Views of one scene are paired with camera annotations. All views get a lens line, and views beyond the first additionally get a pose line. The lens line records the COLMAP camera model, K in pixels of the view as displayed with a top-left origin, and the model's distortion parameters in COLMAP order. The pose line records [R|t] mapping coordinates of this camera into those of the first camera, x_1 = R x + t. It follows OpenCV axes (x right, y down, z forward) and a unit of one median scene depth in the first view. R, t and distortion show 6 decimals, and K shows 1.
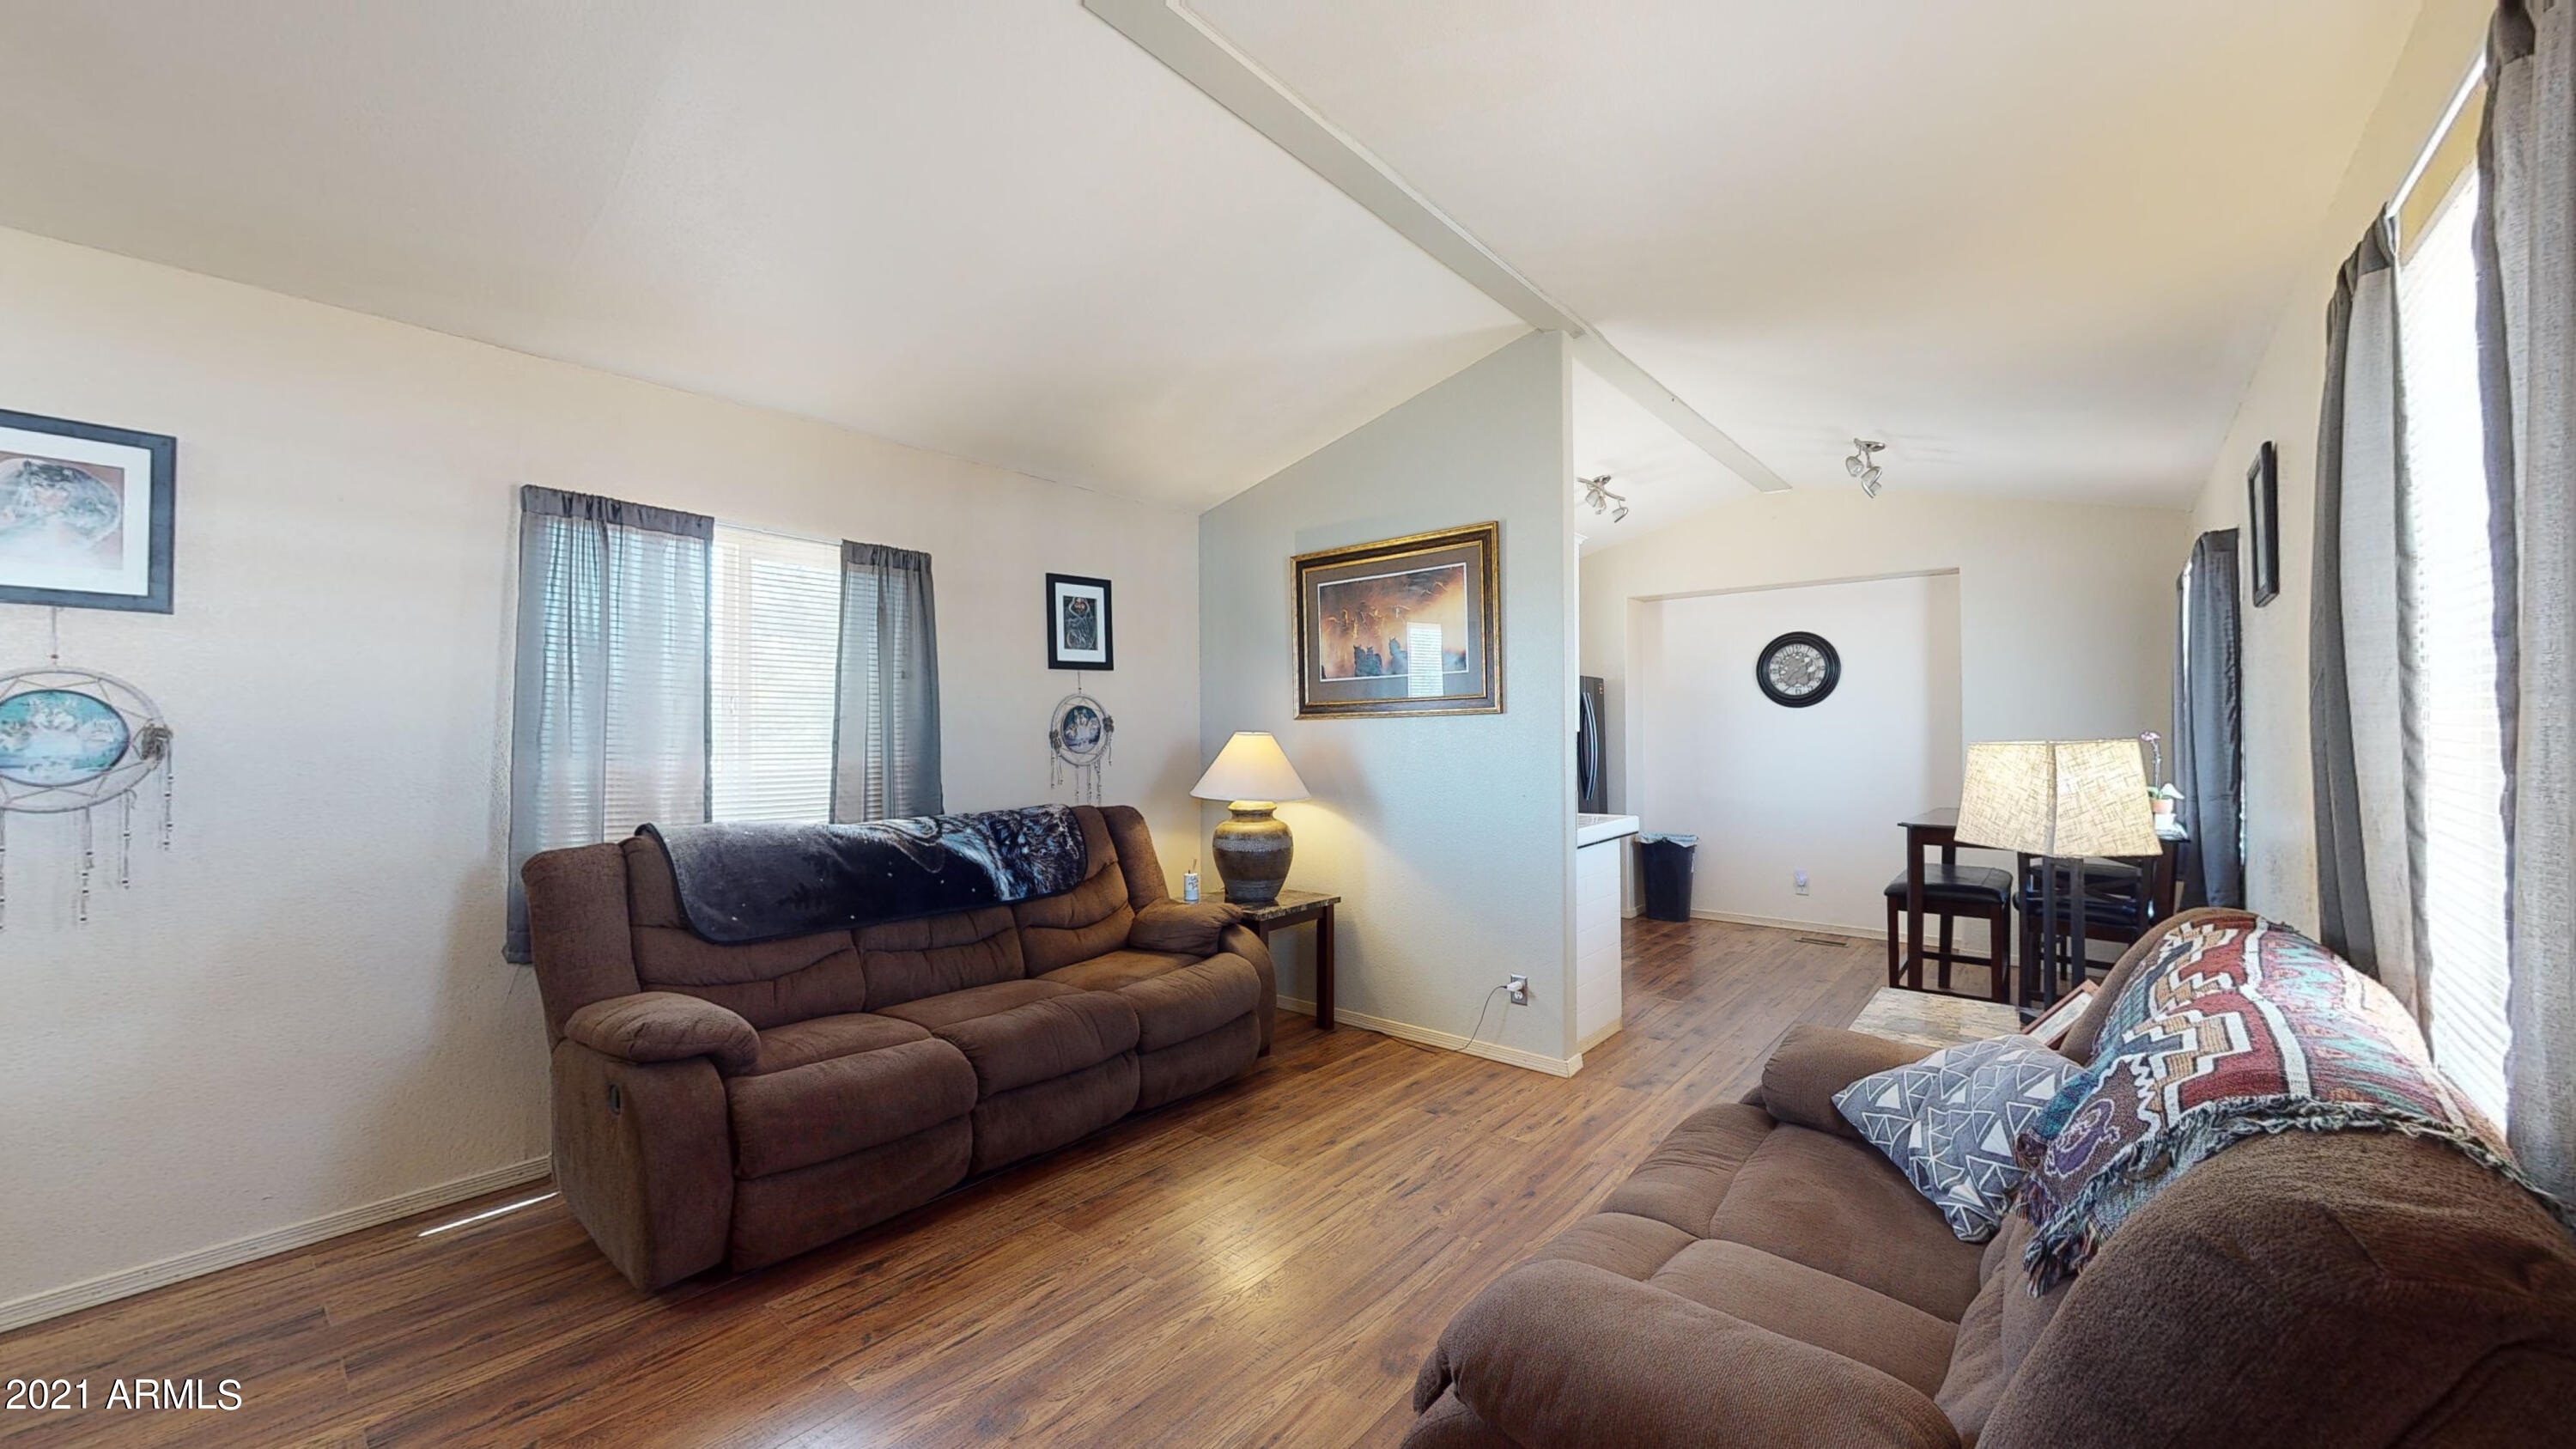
lens RADIAL K [[924.1, 0, 1353.0], [0, 924.1, 731.1], [0, 0, 1]] dist [0.001858, -0.000170]
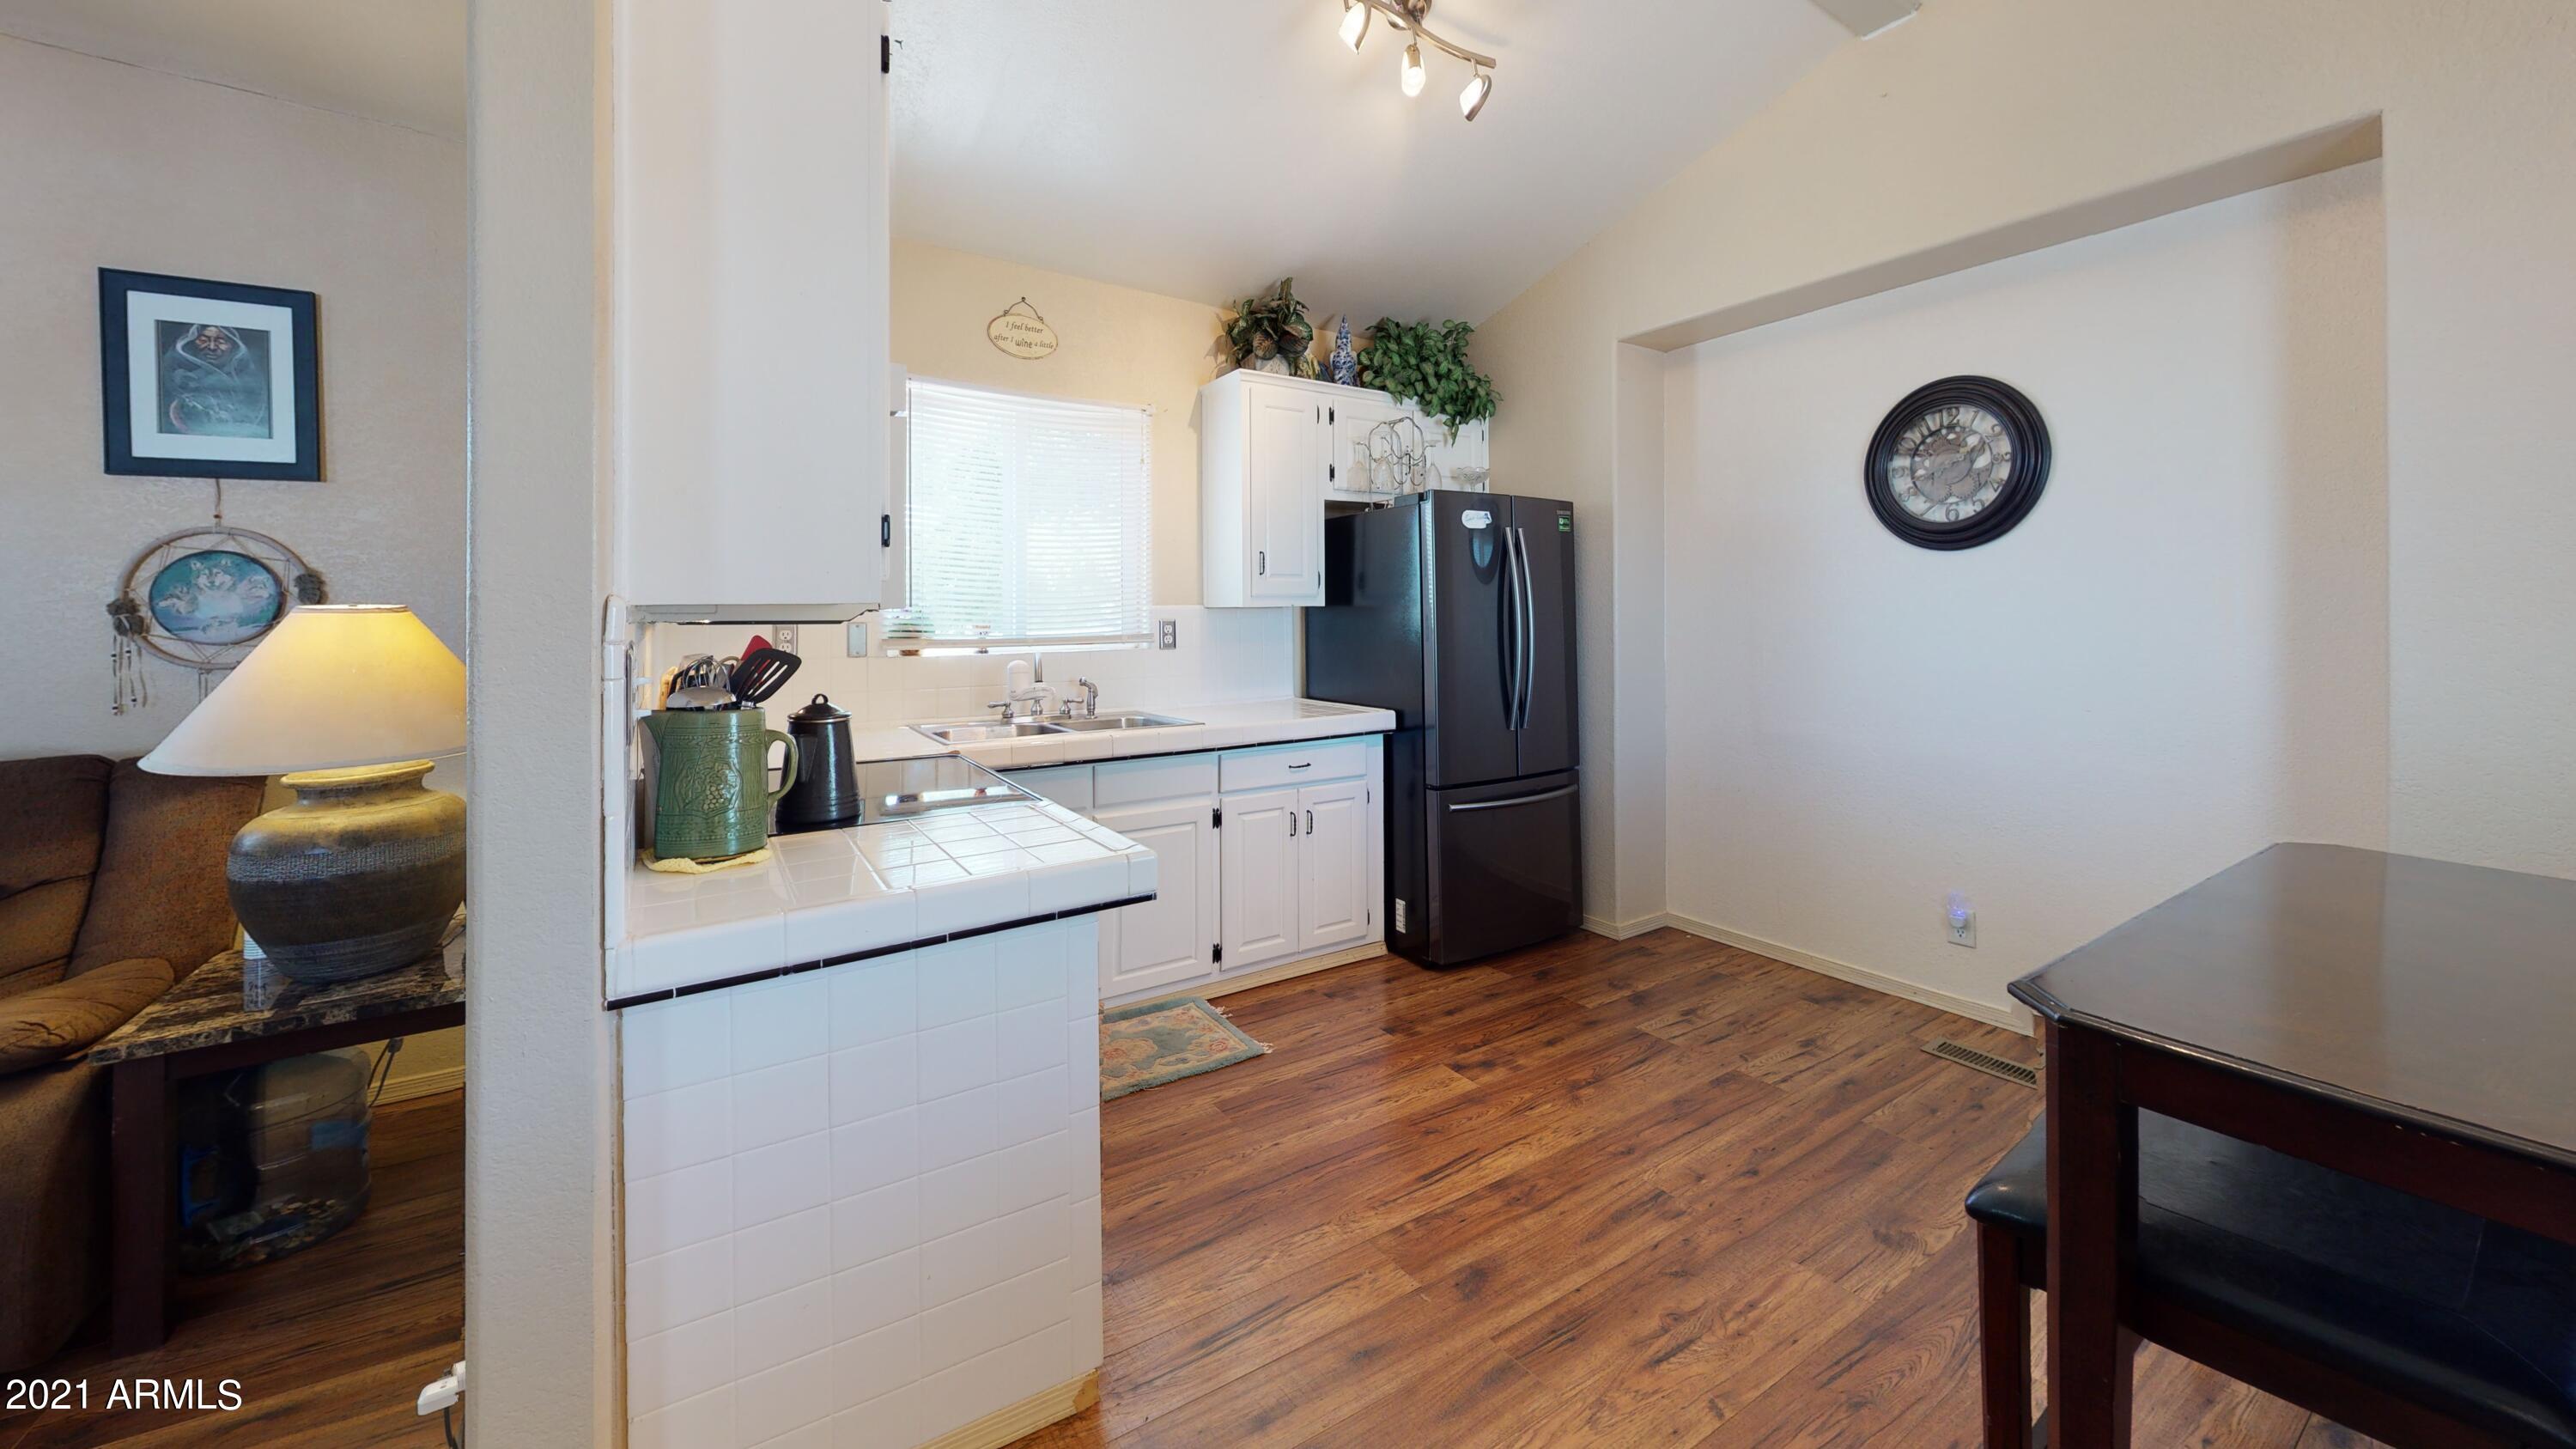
lens RADIAL K [[924.1, 0, 1350.0], [0, 924.1, 704.0], [0, 0, 1]] dist [0.001858, -0.000170]
pose [[0.966652, 0.033102, -0.253944, 0.430977], [-0.002031, 0.992570, 0.121655, -0.005425], [0.256084, -0.117082, 0.959538, 0.644341]]
